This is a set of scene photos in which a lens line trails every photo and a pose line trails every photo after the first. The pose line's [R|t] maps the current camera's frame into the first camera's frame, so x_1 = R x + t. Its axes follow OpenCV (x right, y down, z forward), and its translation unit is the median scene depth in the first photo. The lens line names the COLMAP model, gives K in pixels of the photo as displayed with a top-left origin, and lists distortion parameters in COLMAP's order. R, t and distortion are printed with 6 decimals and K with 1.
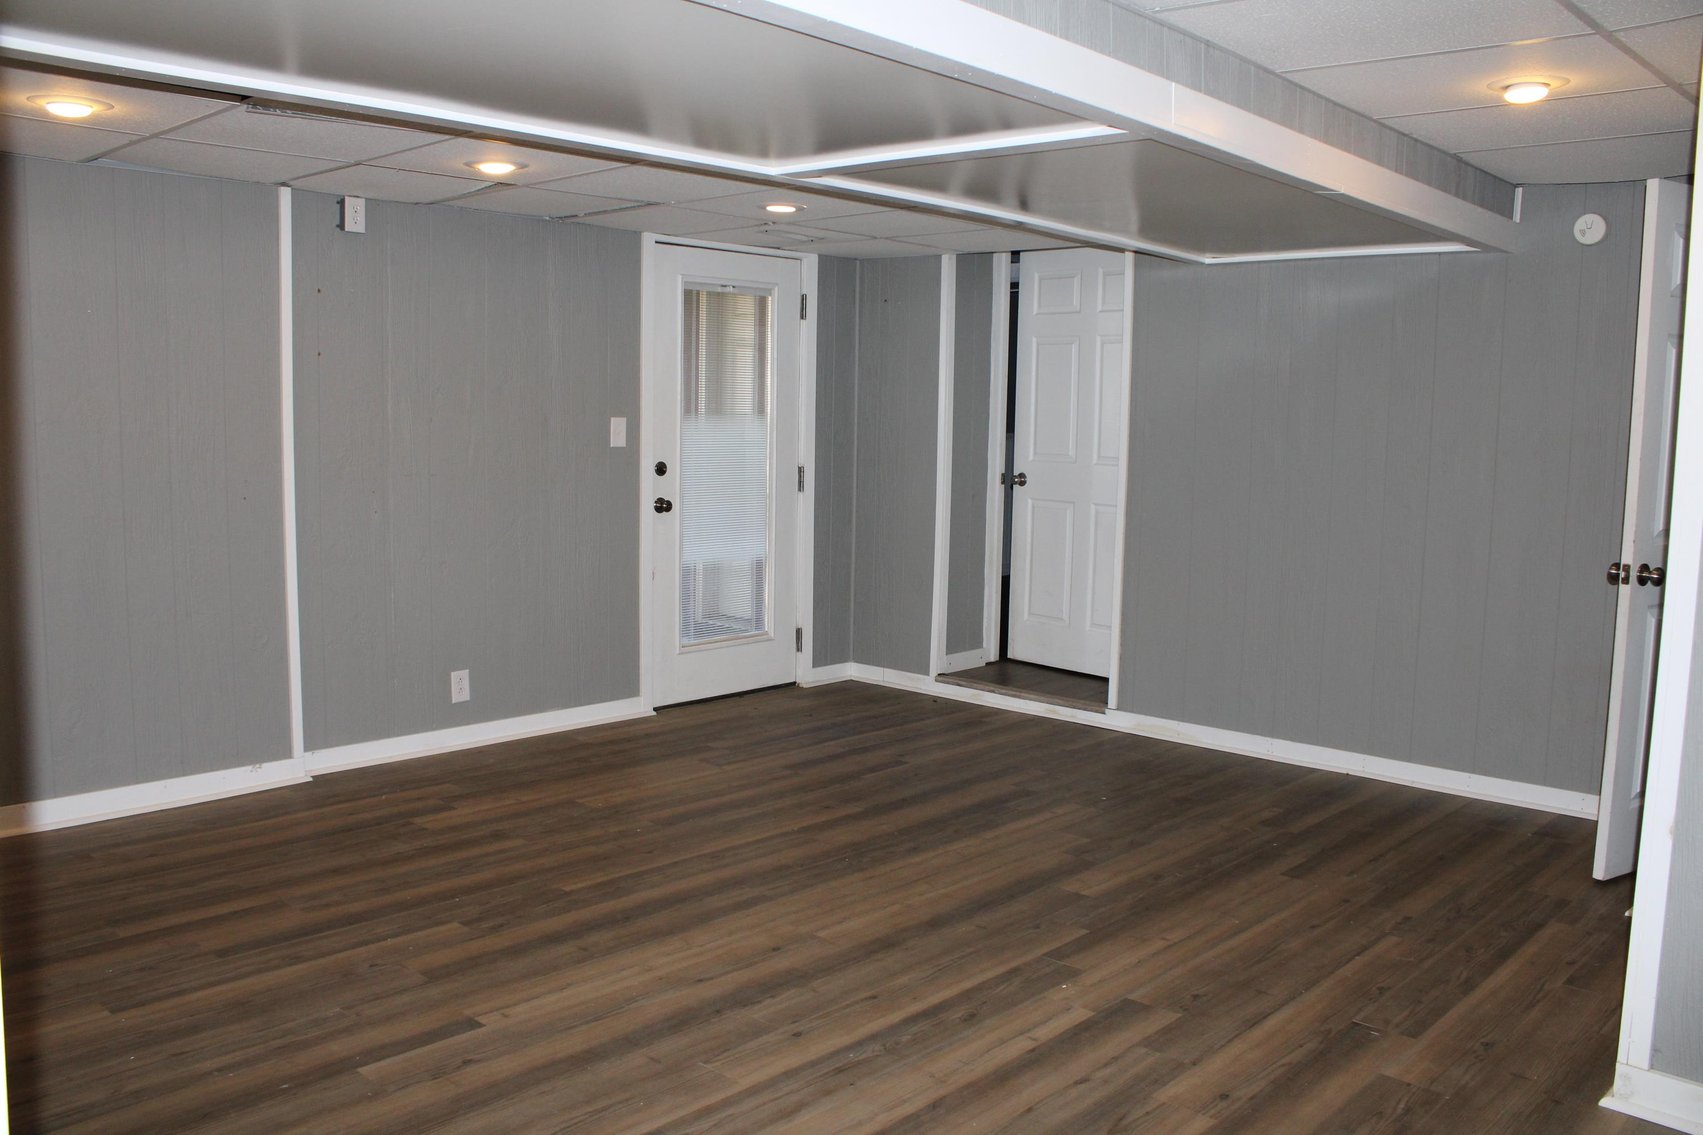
lens RADIAL K [[1416.9, 0, 849.6], [0, 1416.9, 570.3], [0, 0, 1]] dist [-0.158847, 0.133339]
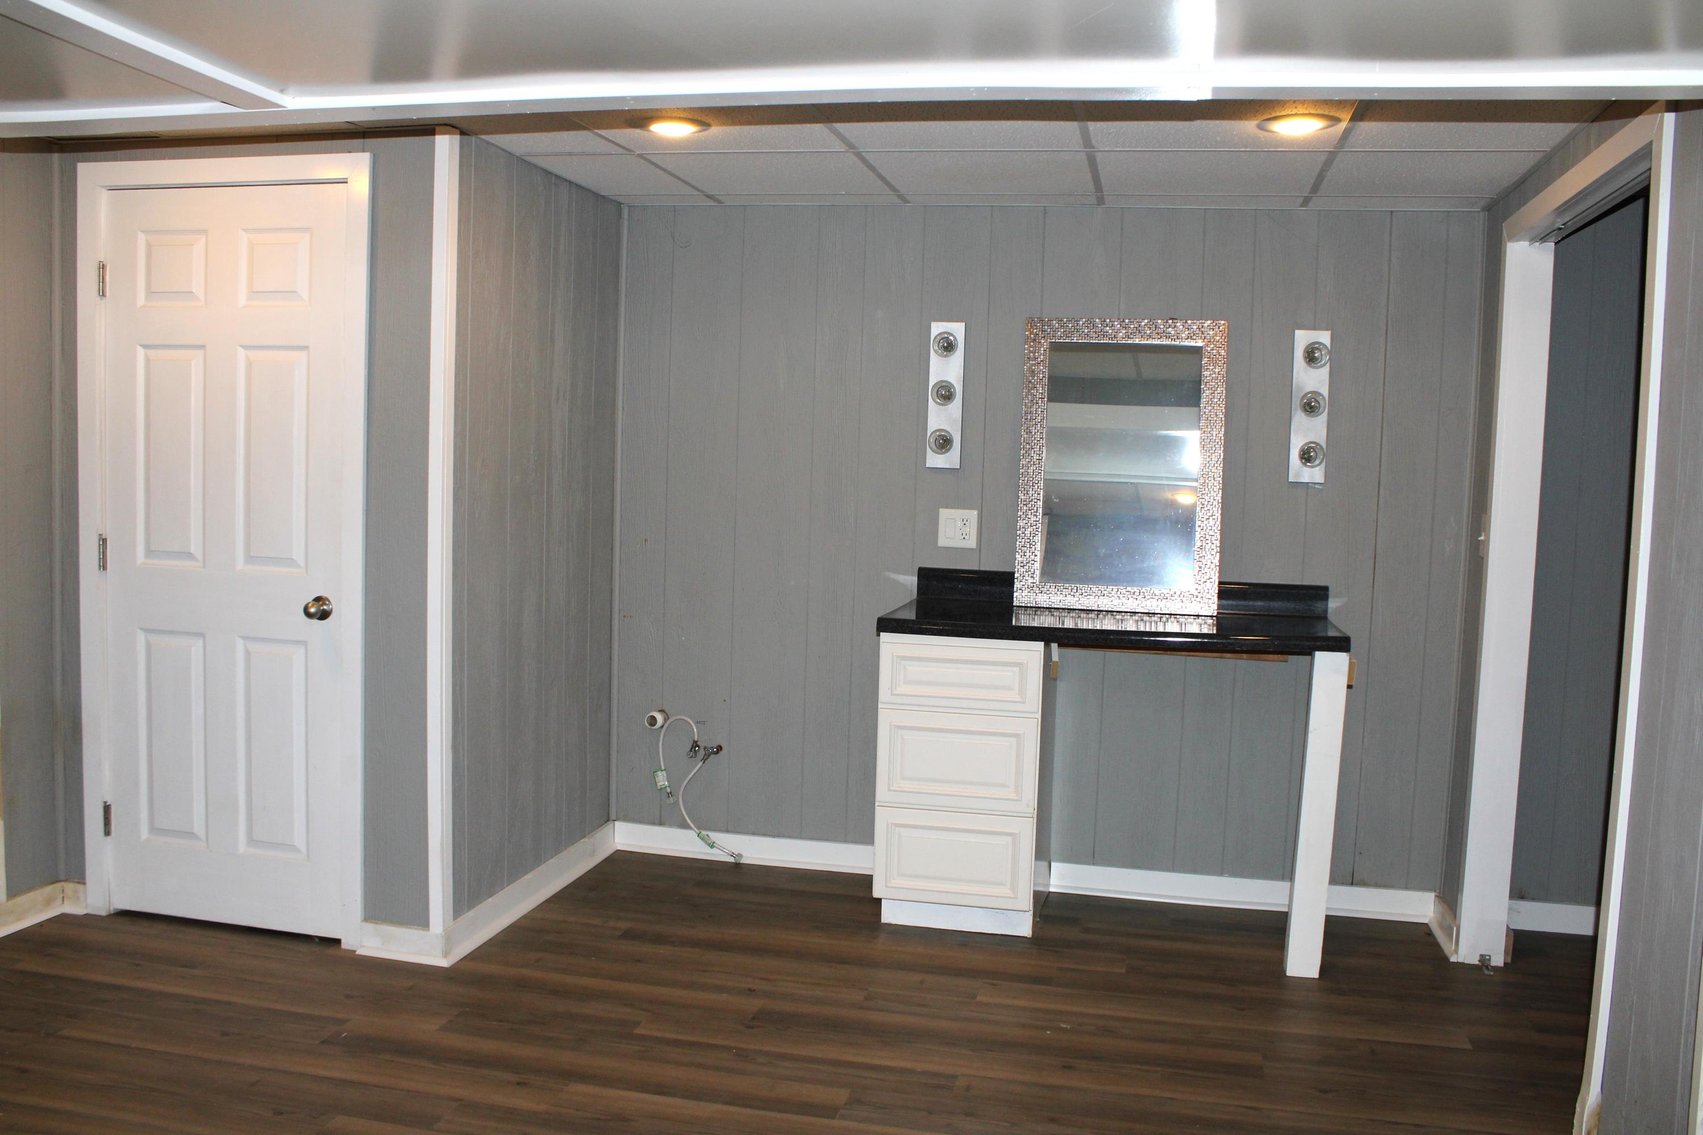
lens RADIAL K [[1416.9, 0, 851.4], [0, 1416.9, 566.5], [0, 0, 1]] dist [-0.158847, 0.133339]
pose [[-0.497039, -0.105526, 0.861288, -0.678332], [0.051968, 0.987176, 0.150940, -0.157193], [-0.866171, 0.119782, -0.485181, 1.118950]]
